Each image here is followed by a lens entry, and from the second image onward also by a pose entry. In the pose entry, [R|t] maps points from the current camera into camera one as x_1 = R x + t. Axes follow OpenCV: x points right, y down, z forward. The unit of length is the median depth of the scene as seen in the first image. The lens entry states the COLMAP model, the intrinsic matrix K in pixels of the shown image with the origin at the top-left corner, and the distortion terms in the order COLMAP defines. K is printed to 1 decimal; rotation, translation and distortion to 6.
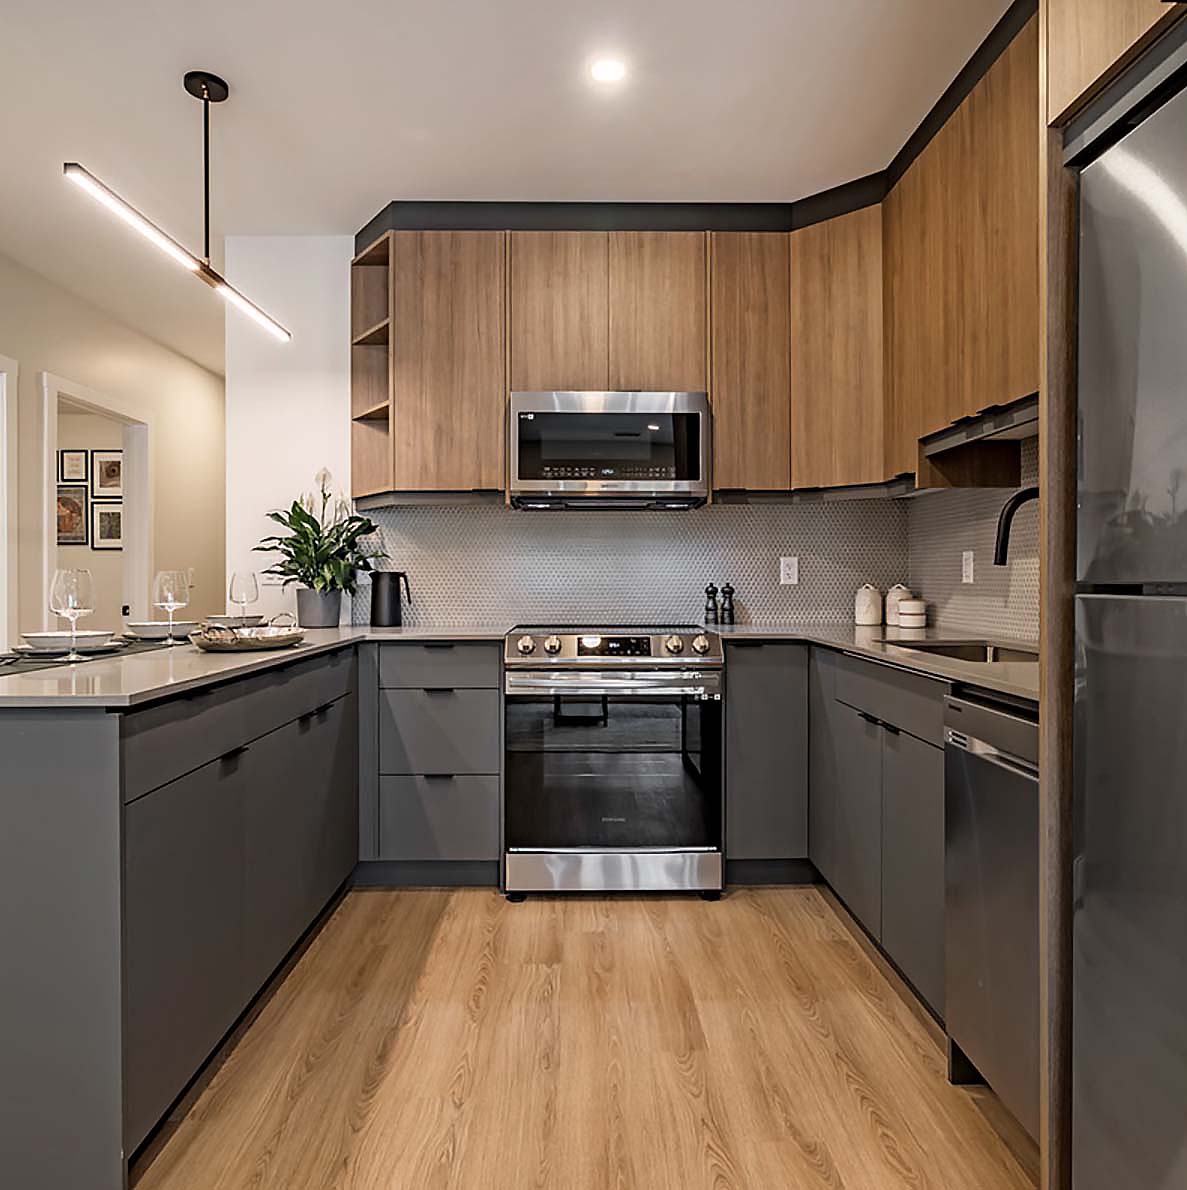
lens RADIAL K [[826.3, 0, 592.2], [0, 826.3, 581.8], [0, 0, 1]] dist [-0.002860, 0.000089]
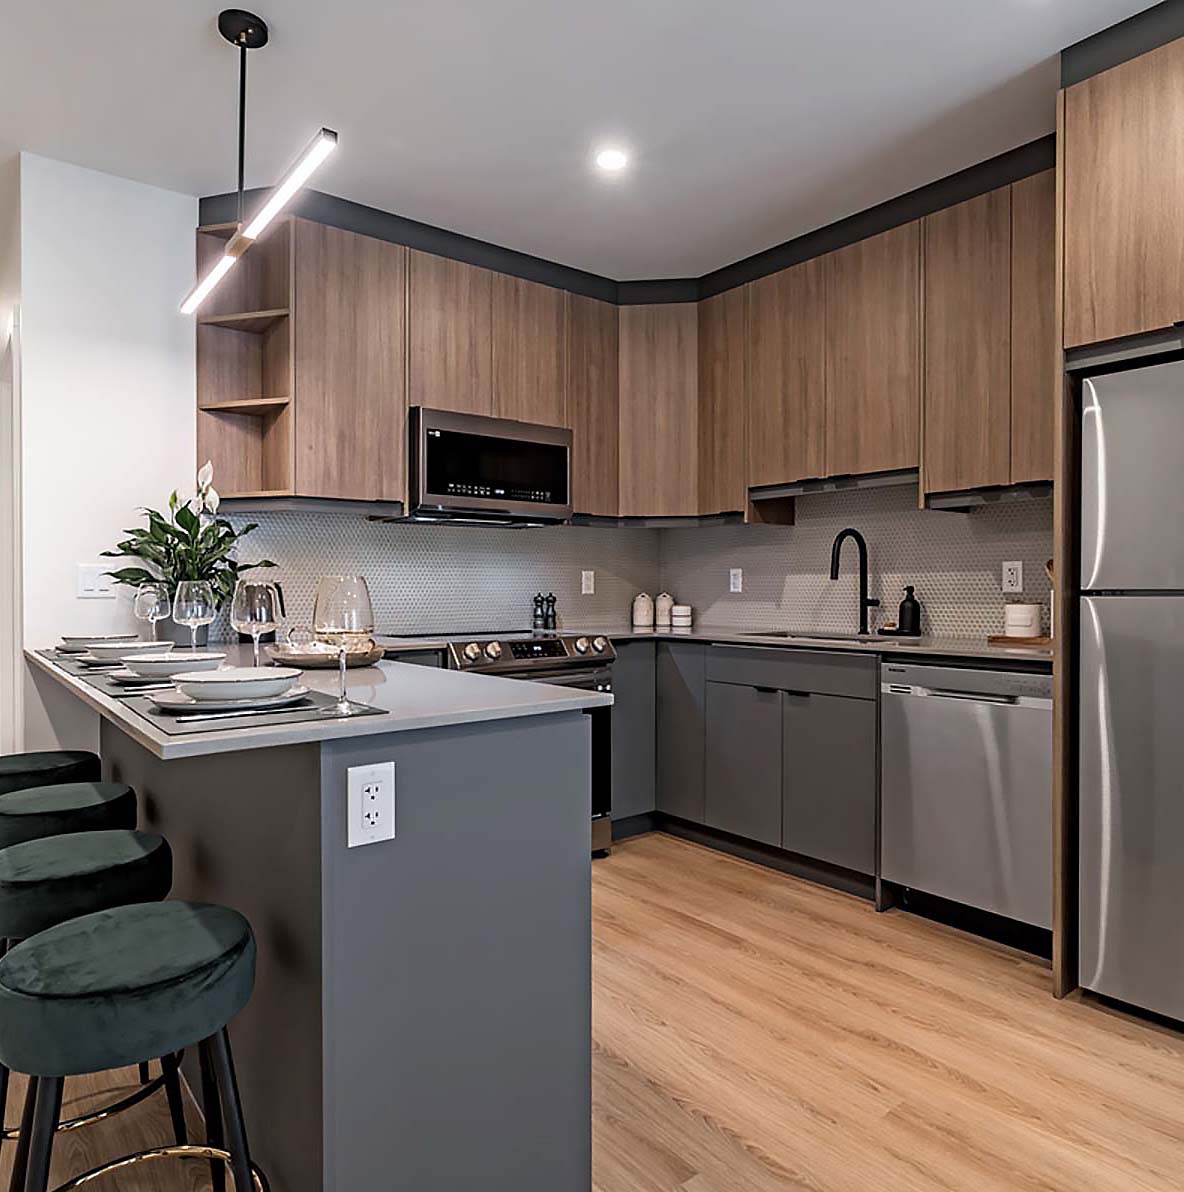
lens RADIAL K [[823.1, 0, 592.0], [0, 823.1, 596.0], [0, 0, 1]] dist [0.001190, -0.000239]
pose [[0.790294, -0.007502, 0.612681, -0.548834], [0.004634, 0.999970, 0.006266, -0.001423], [-0.612710, -0.002112, 0.790305, 0.061124]]
